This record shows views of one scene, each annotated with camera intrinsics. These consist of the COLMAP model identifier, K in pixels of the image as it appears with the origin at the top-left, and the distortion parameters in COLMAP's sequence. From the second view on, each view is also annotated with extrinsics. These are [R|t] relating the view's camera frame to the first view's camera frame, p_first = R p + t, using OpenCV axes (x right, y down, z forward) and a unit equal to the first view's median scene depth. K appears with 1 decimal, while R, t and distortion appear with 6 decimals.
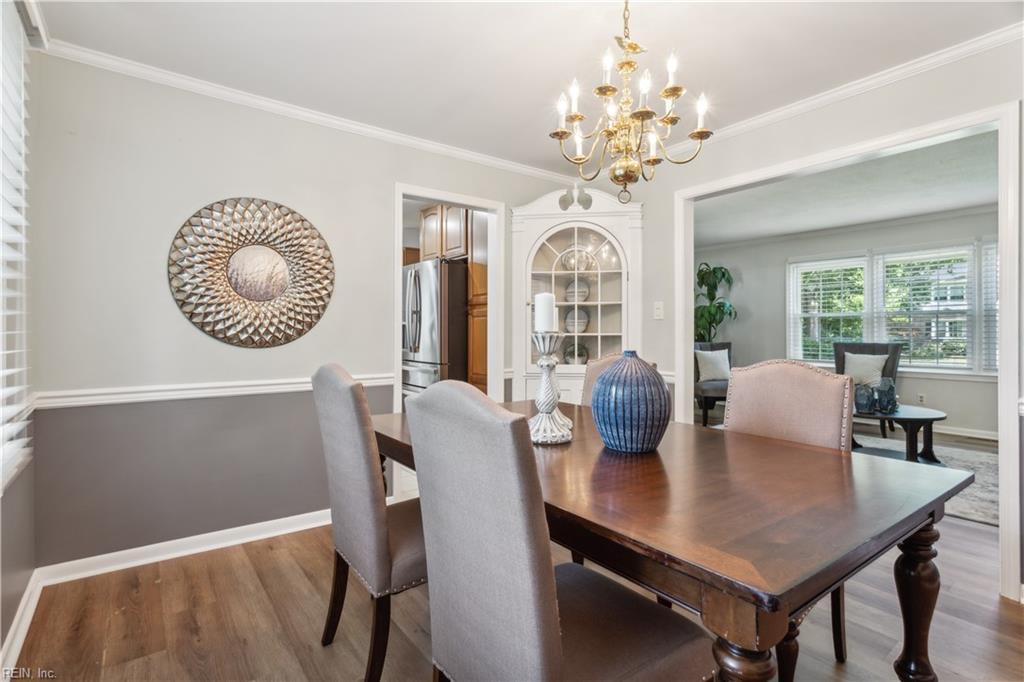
lens RADIAL K [[494.0, 0, 512.1], [0, 494.0, 332.9], [0, 0, 1]] dist [0.008060, 0.000369]
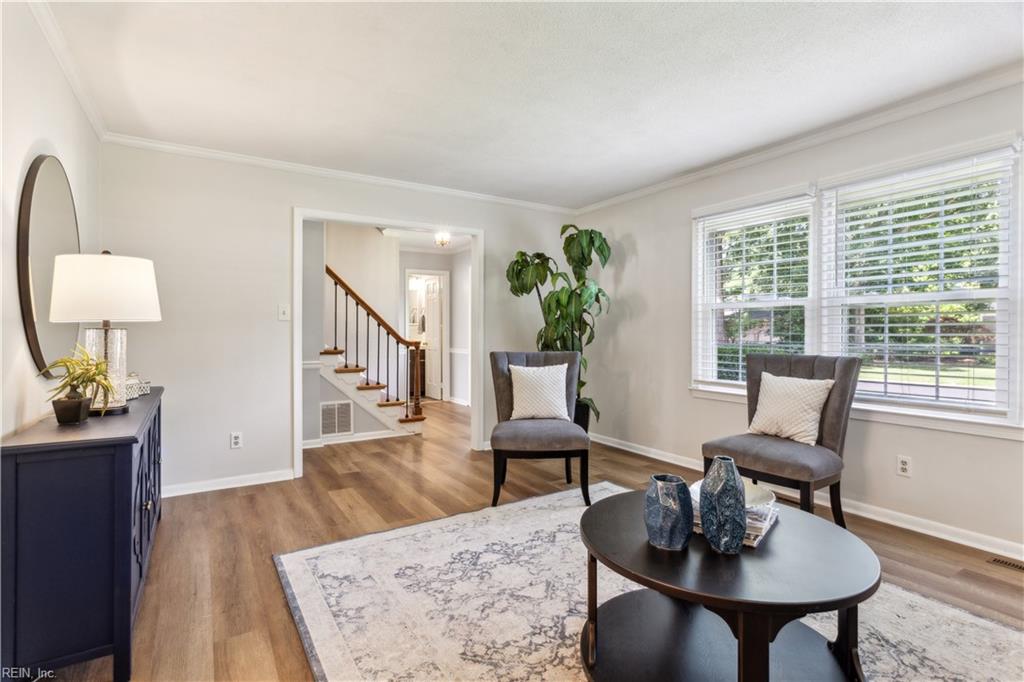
lens RADIAL K [[494.0, 0, 514.2], [0, 494.0, 340.0], [0, 0, 1]] dist [0.008060, 0.000369]
pose [[0.995950, 0.003089, -0.089855, 0.443633], [-0.001852, 0.999902, 0.013844, -0.002819], [0.089889, -0.013621, 0.995859, 0.431493]]
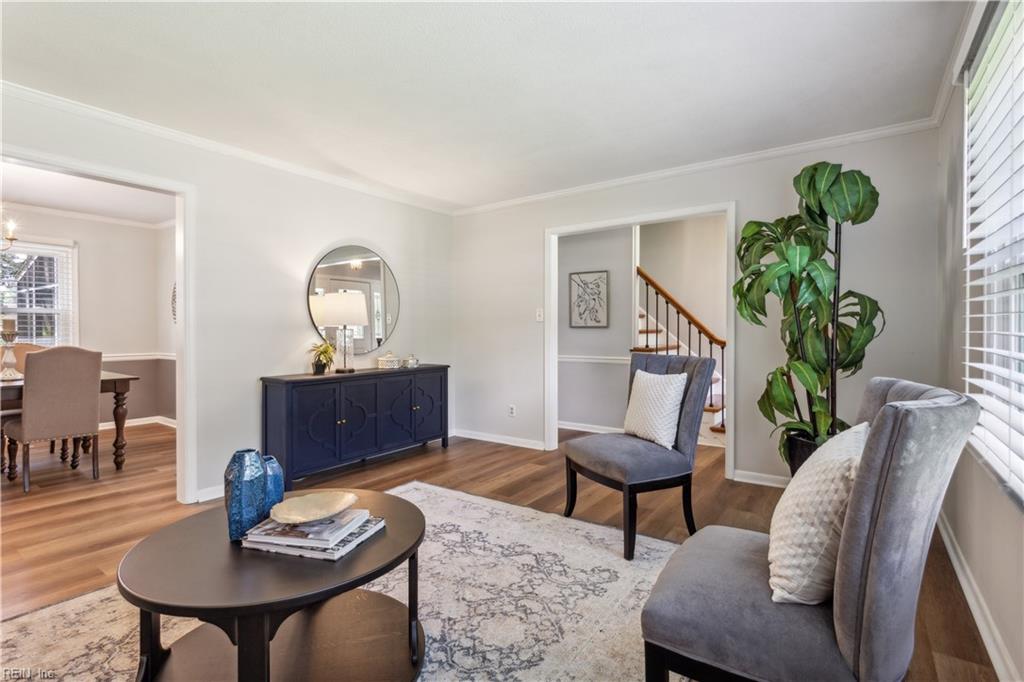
lens RADIAL K [[494.0, 0, 508.6], [0, 494.0, 336.8], [0, 0, 1]] dist [0.008060, 0.000369]
pose [[0.291648, 0.011836, -0.956453, 3.544274], [-0.000432, 0.999925, 0.012242, -0.012800], [0.956526, -0.003157, 0.291631, 3.017706]]
